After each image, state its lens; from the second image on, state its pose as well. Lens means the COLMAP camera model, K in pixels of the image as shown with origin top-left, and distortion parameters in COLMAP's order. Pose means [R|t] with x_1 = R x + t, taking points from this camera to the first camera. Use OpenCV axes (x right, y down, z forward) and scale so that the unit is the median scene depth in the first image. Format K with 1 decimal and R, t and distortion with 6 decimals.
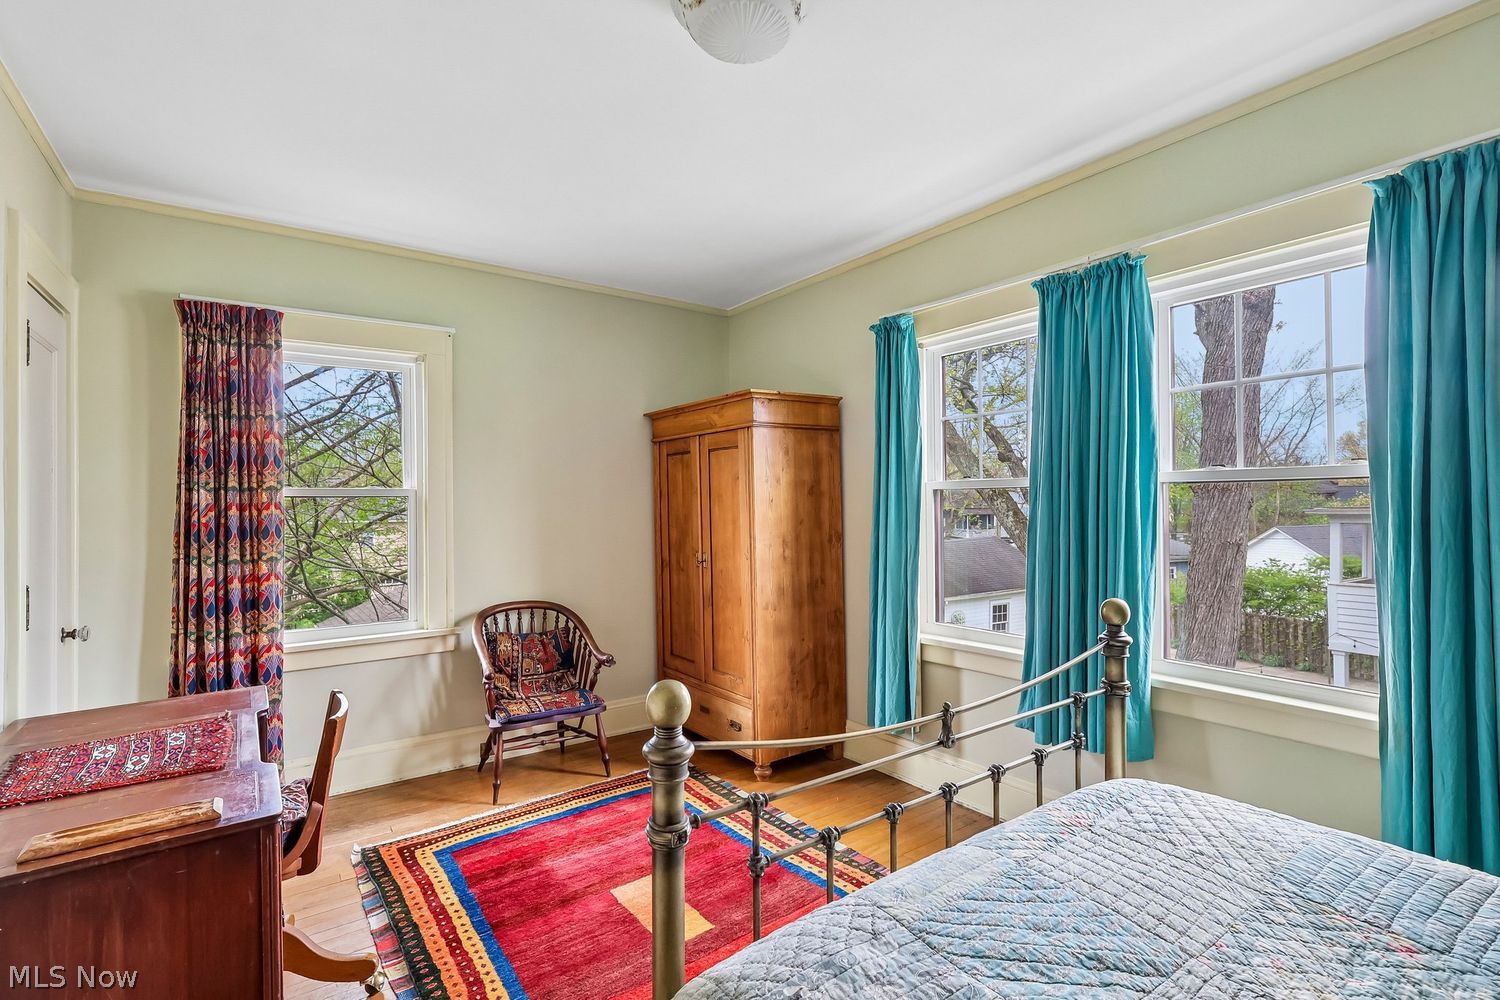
lens RADIAL K [[701.3, 0, 745.0], [0, 701.3, 499.0], [0, 0, 1]] dist [-0.002672, 0.000456]
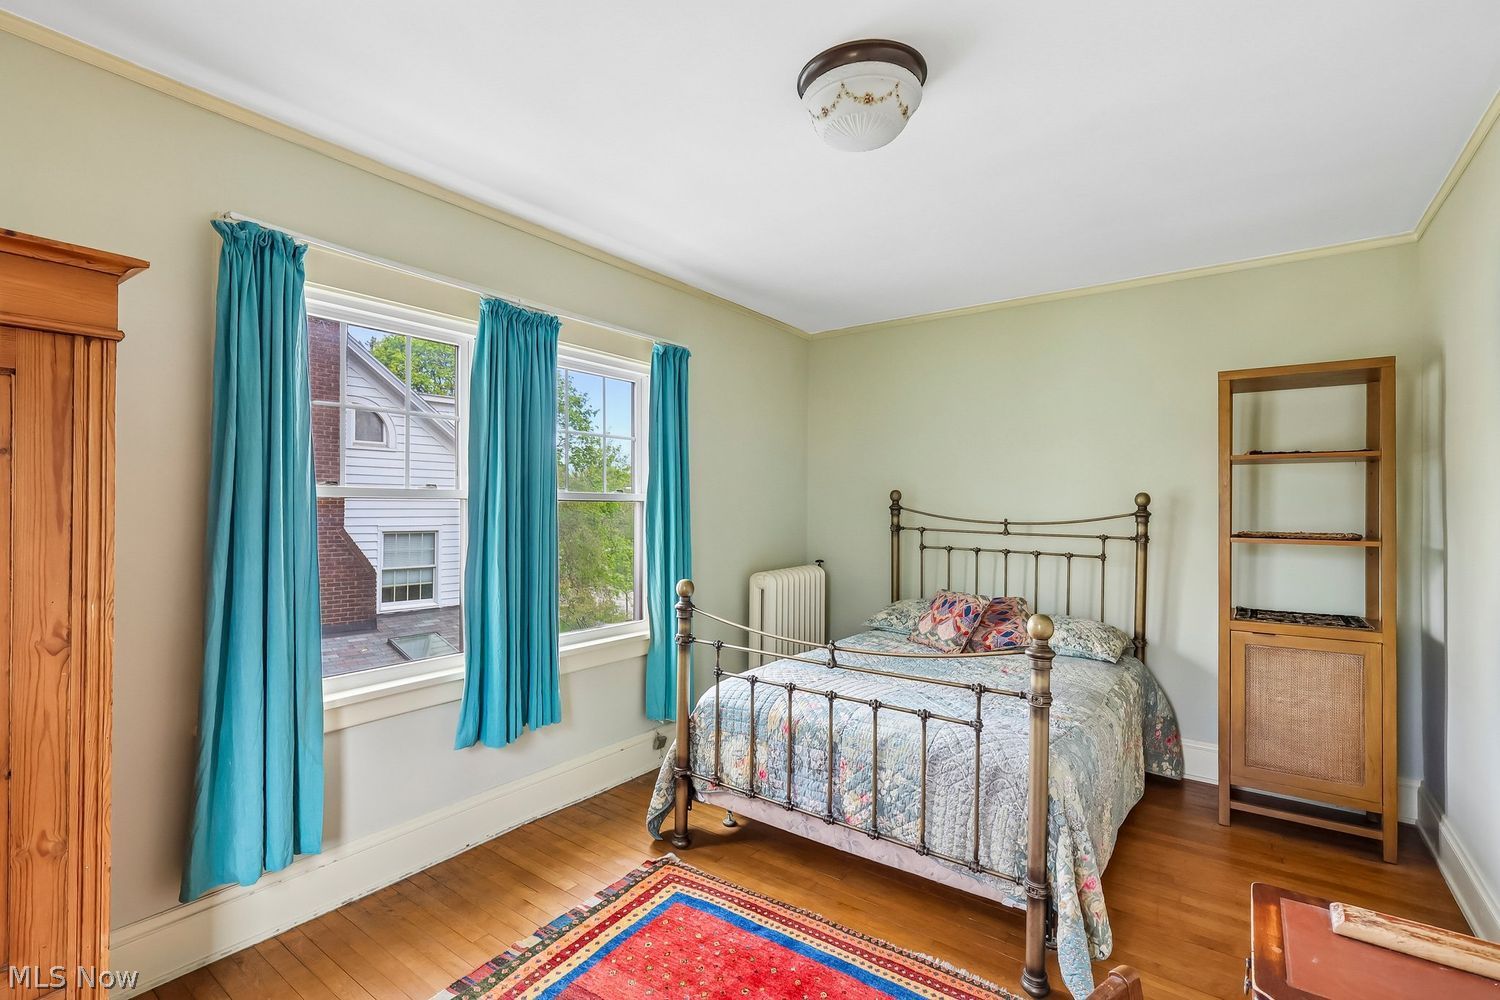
lens RADIAL K [[701.3, 0, 745.0], [0, 701.3, 499.0], [0, 0, 1]] dist [-0.002672, 0.000456]
pose [[-0.329500, 0.018436, 0.943976, -0.668193], [-0.008184, 0.999716, -0.022382, -0.000162], [-0.944120, -0.015100, -0.329256, 0.979436]]
